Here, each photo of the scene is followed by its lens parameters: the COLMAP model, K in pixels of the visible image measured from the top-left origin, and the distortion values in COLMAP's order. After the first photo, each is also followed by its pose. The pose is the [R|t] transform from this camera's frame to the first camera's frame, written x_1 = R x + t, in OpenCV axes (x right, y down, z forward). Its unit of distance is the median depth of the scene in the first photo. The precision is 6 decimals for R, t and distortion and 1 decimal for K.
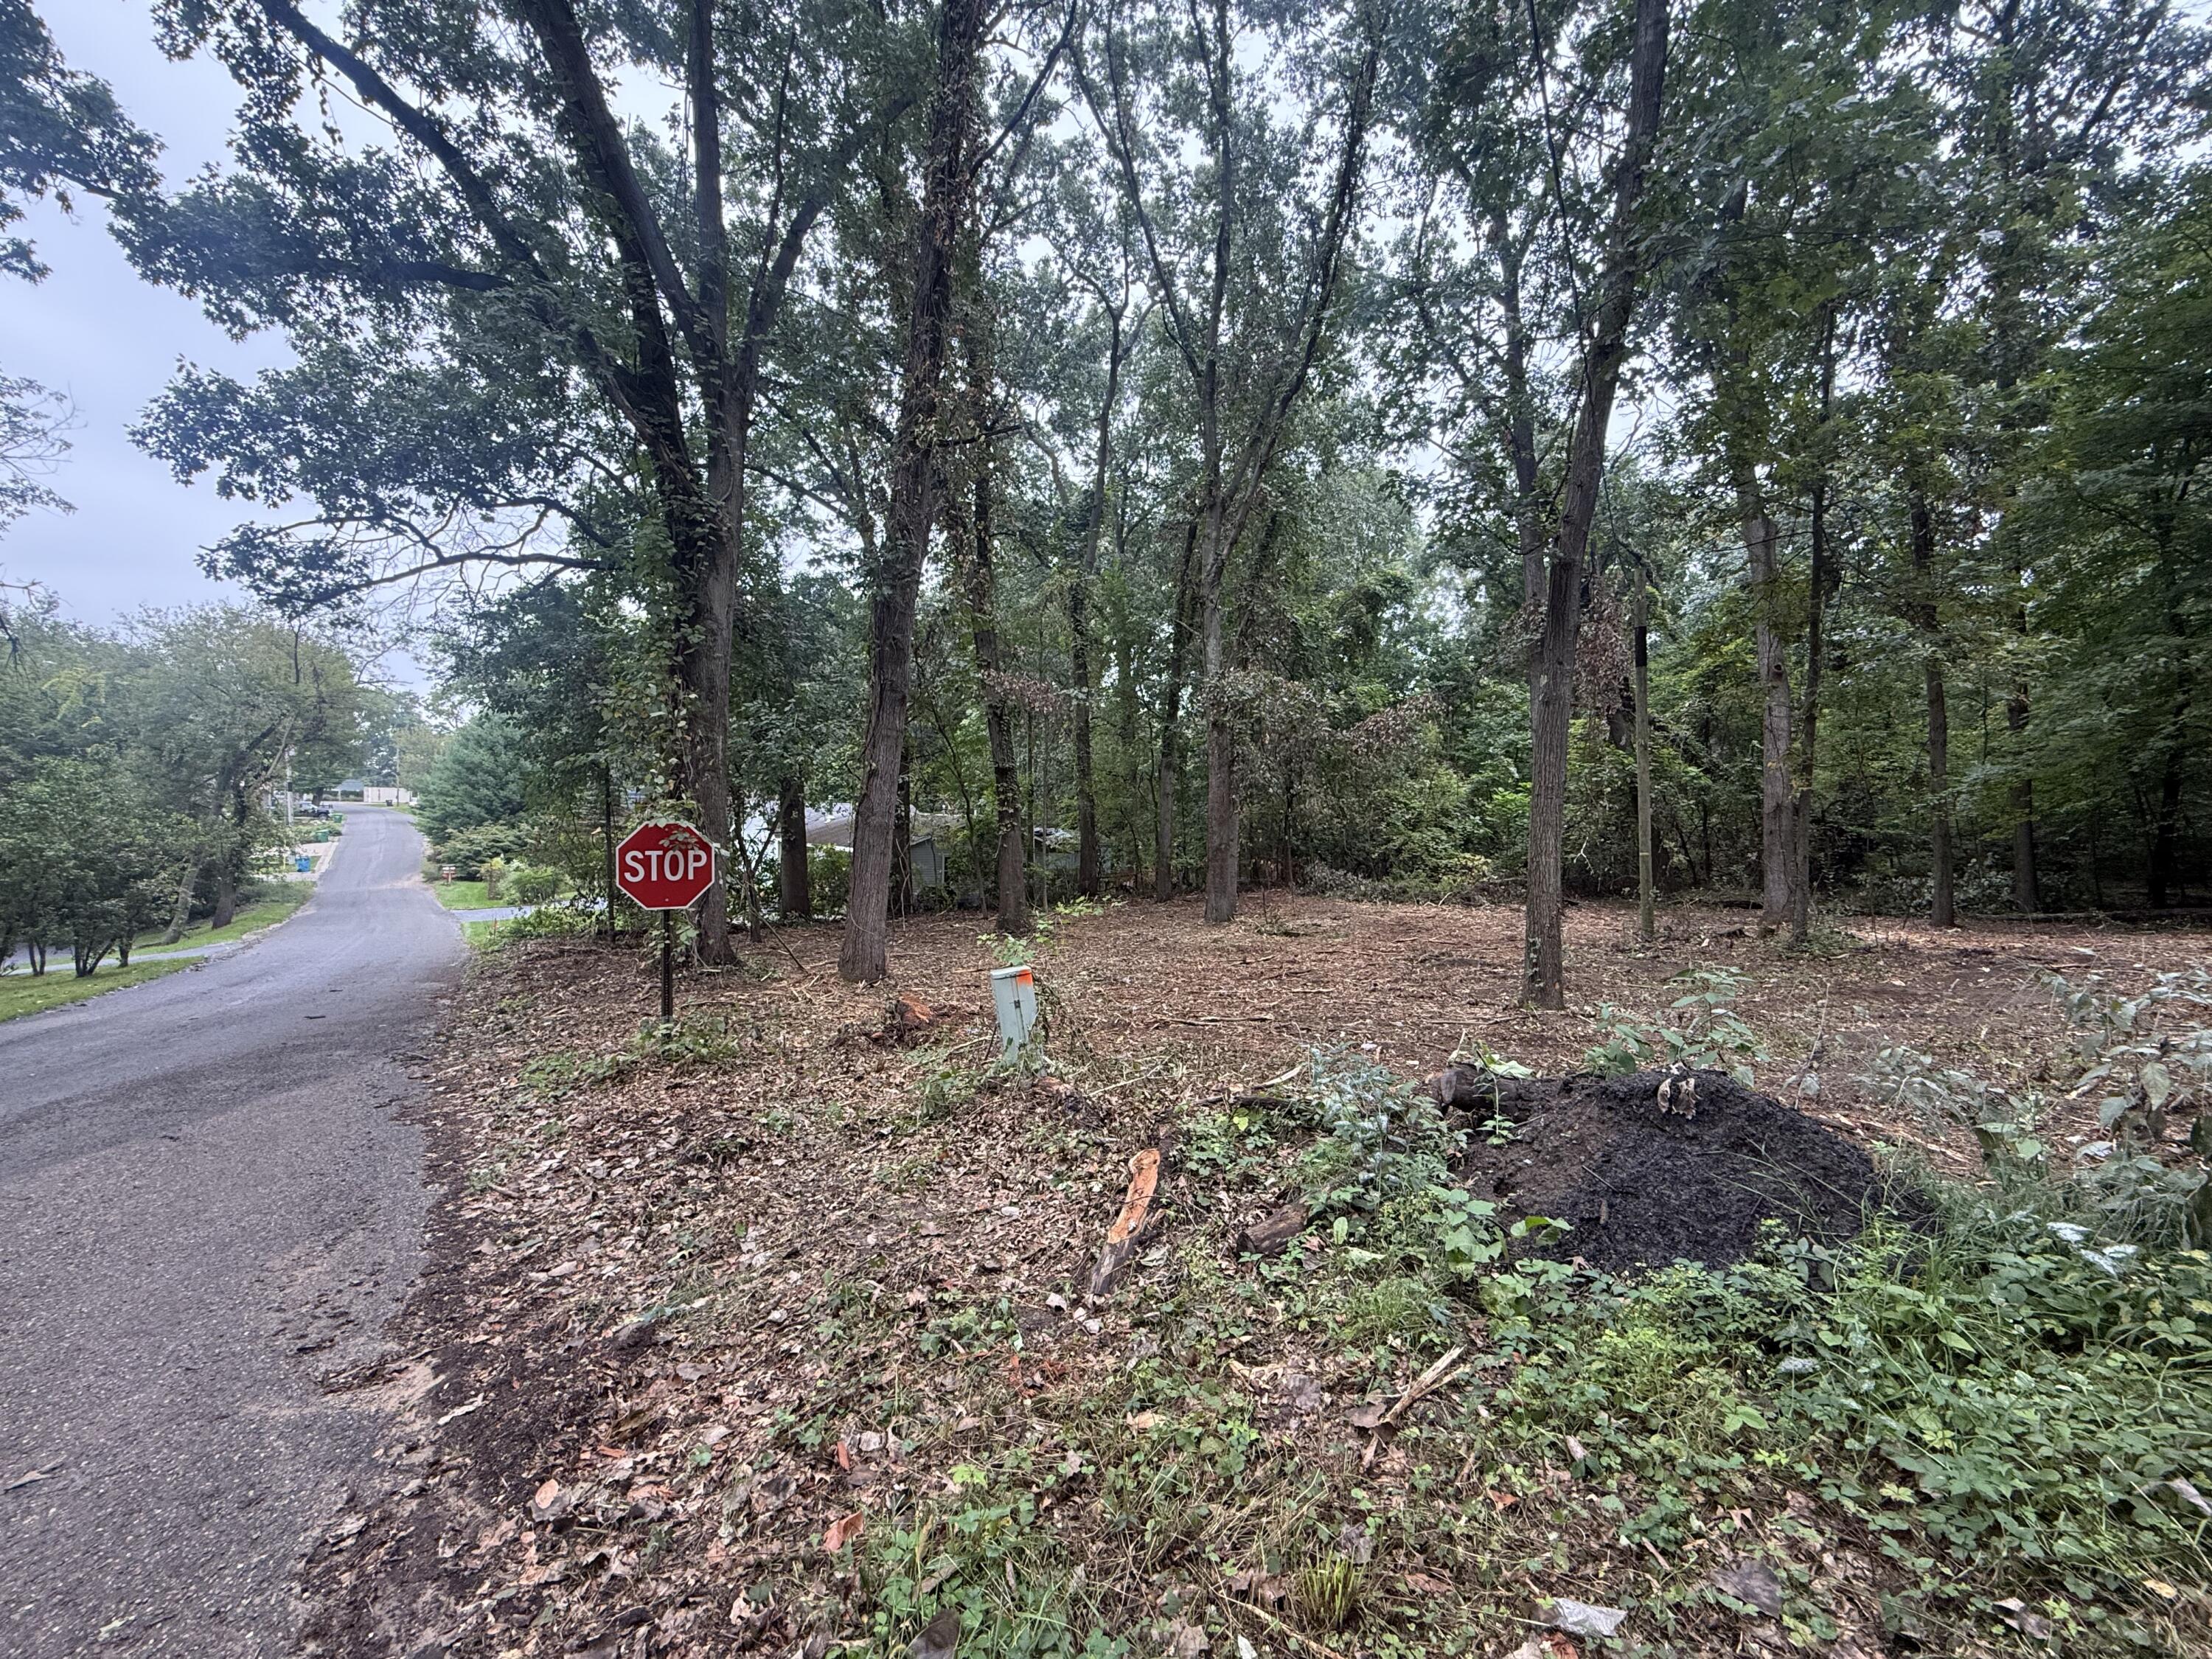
lens RADIAL K [[877.8, 0, 1100.8], [0, 877.8, 832.9], [0, 0, 1]] dist [-0.001451, 0.000405]
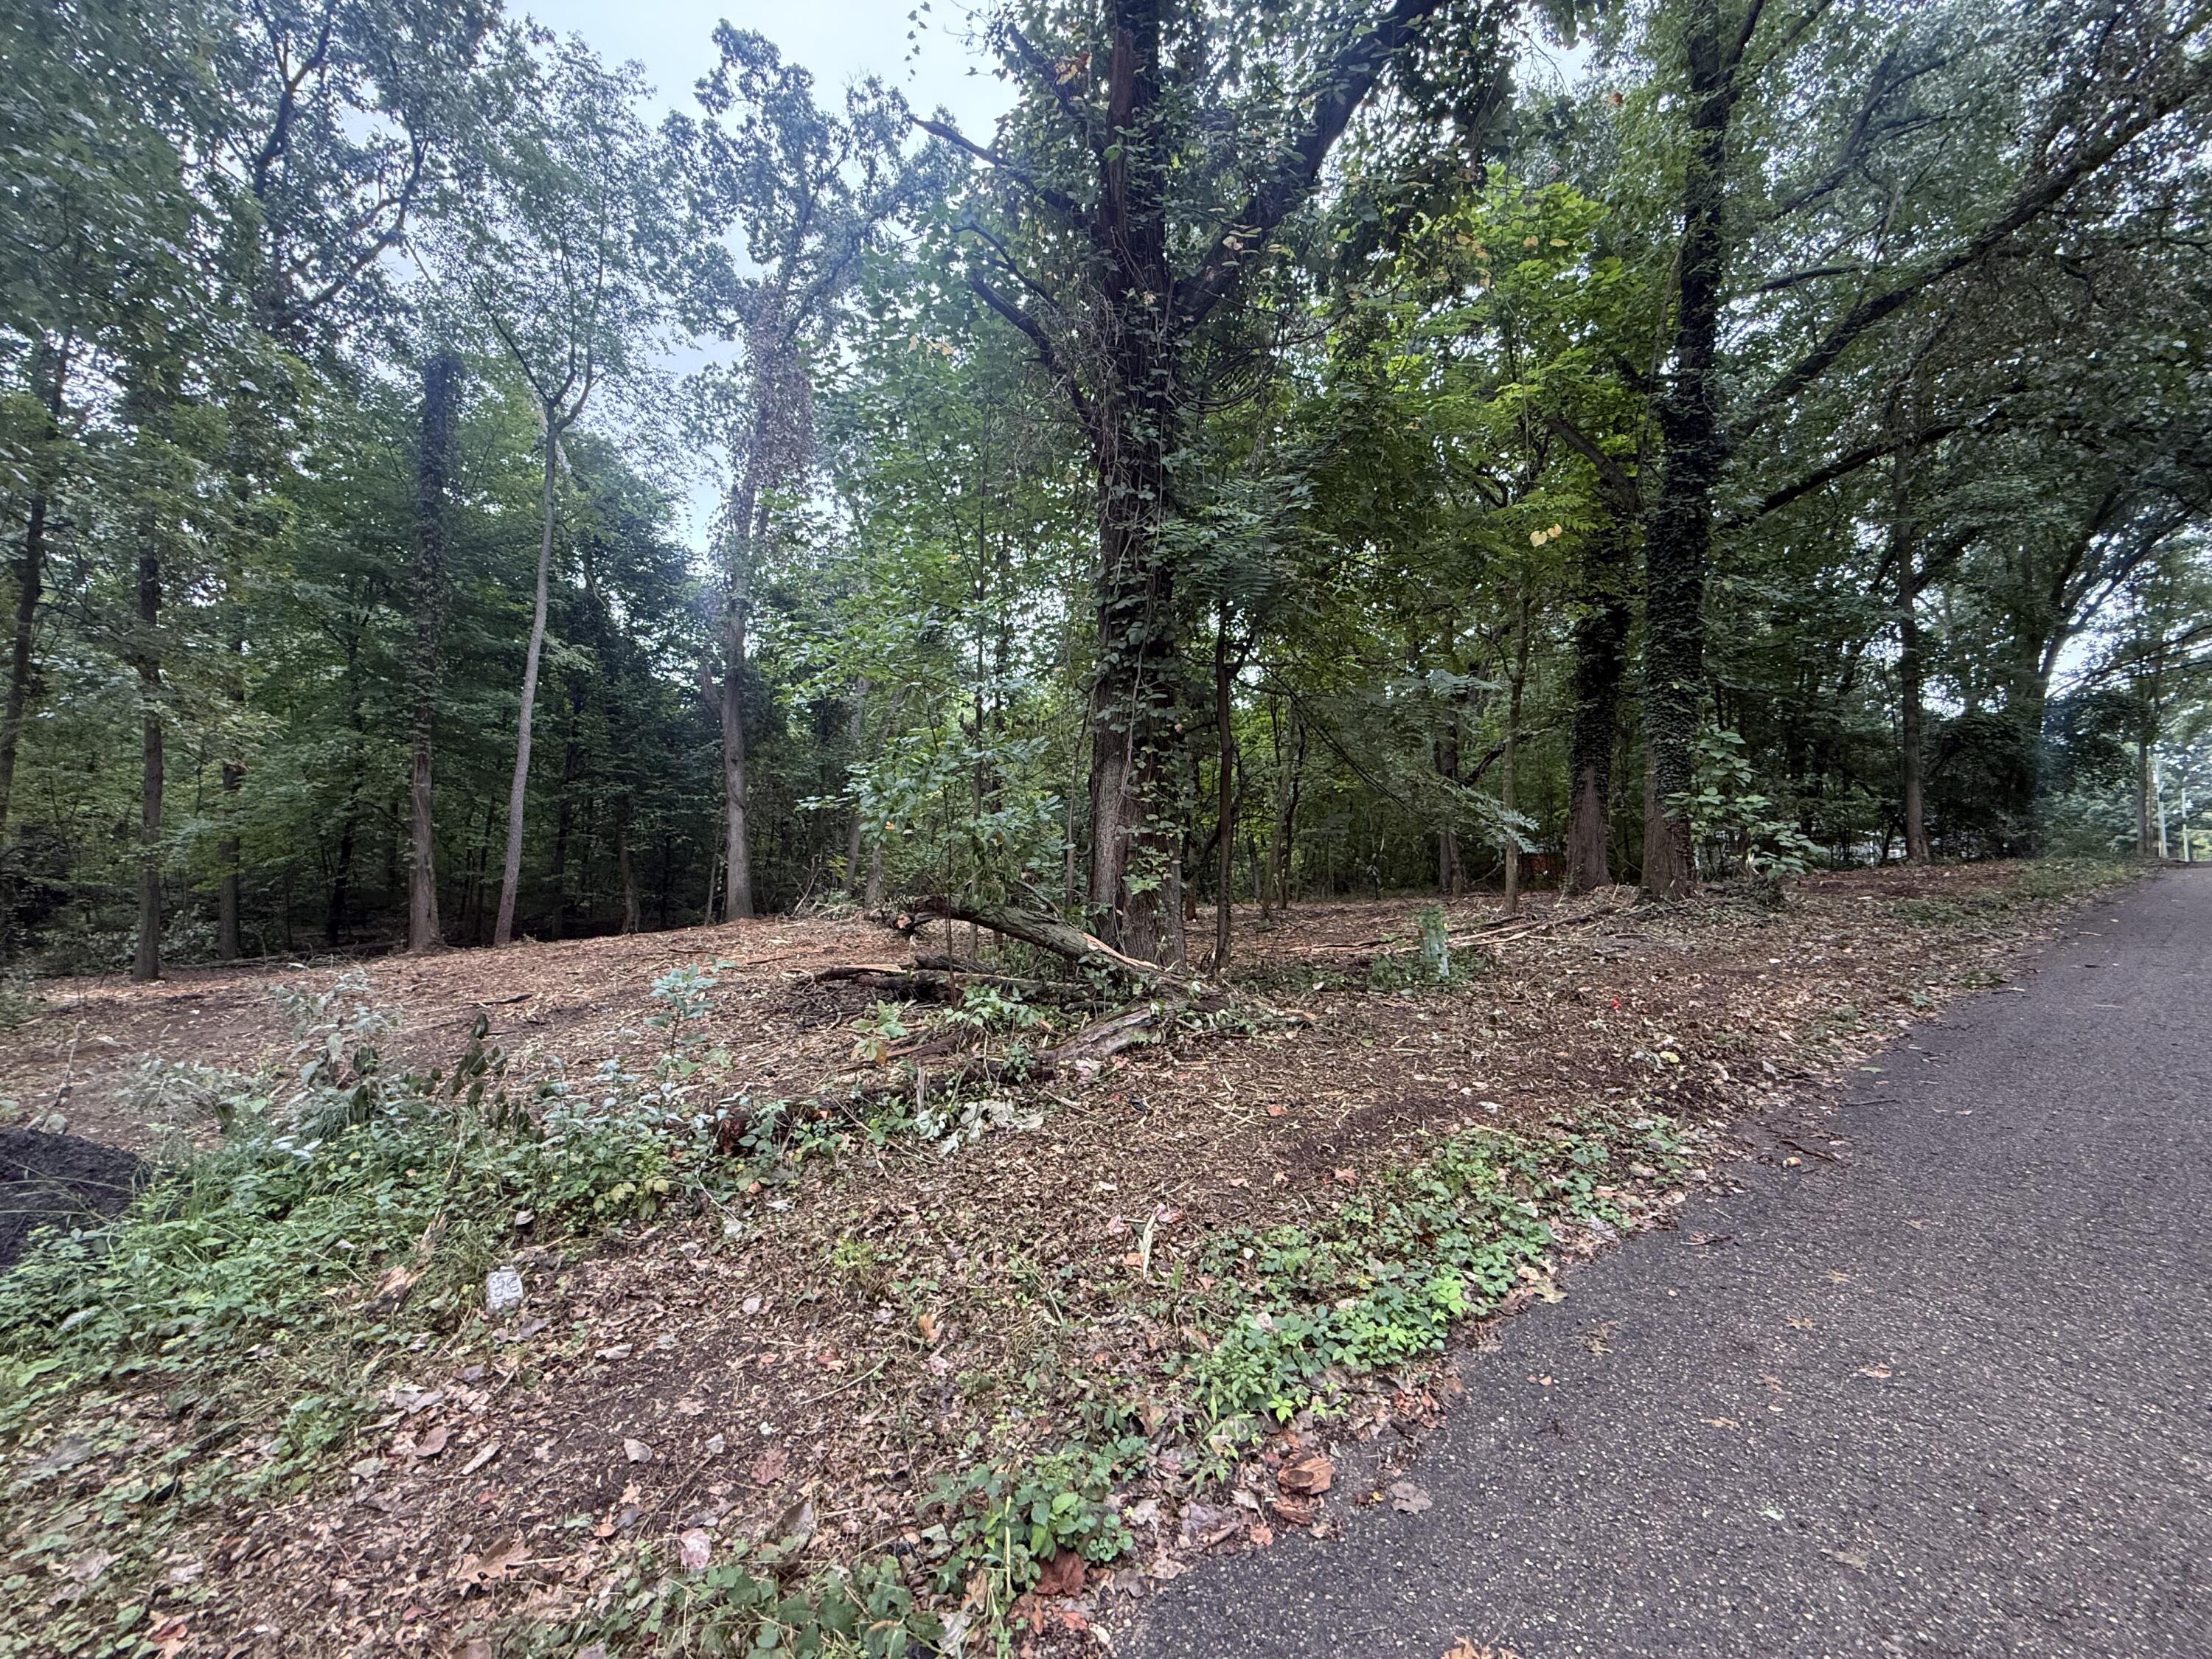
lens RADIAL K [[877.8, 0, 1100.8], [0, 877.8, 832.9], [0, 0, 1]] dist [-0.001451, 0.000405]
pose [[-0.025144, 0.060074, 0.997877, -0.095760], [-0.000632, 0.998192, -0.060109, 0.000433], [-0.999684, -0.002142, -0.025061, -0.074972]]
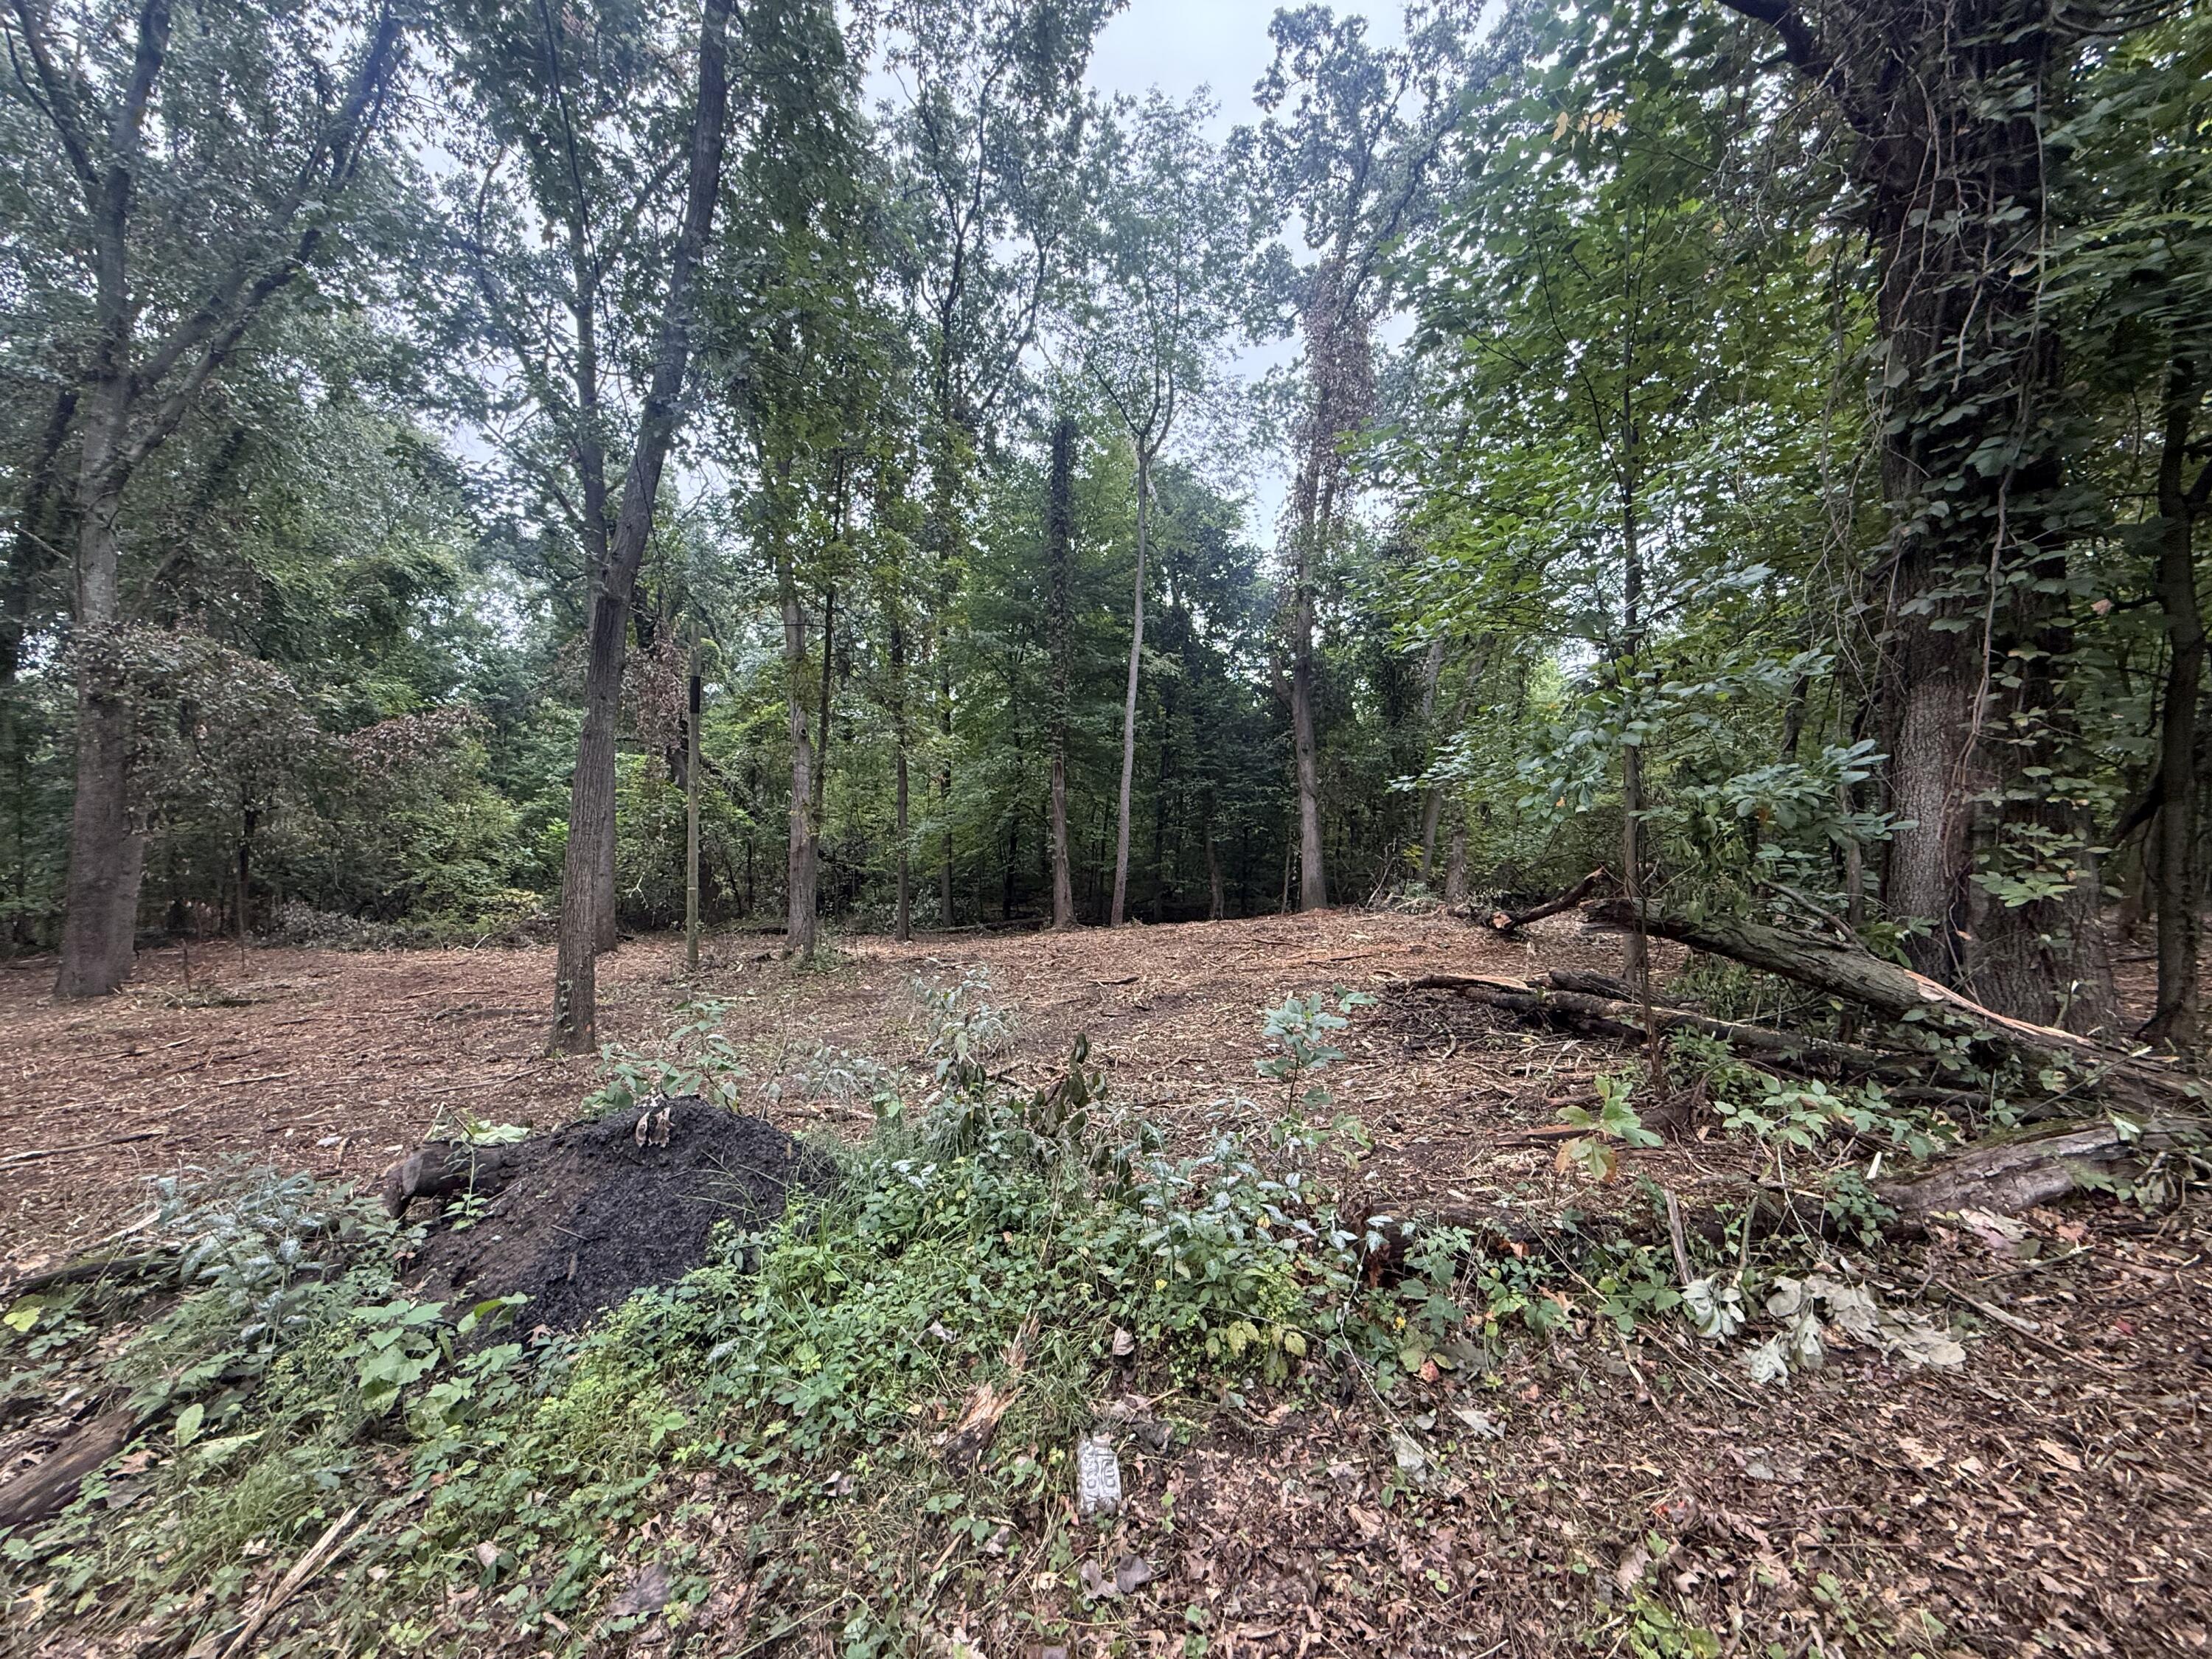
lens RADIAL K [[877.8, 0, 1100.8], [0, 877.8, 832.9], [0, 0, 1]] dist [-0.001451, 0.000405]
pose [[0.559203, 0.042735, 0.827929, 0.018723], [-0.011247, 0.998970, -0.043967, -0.003404], [-0.828955, 0.015275, 0.559107, -0.009845]]
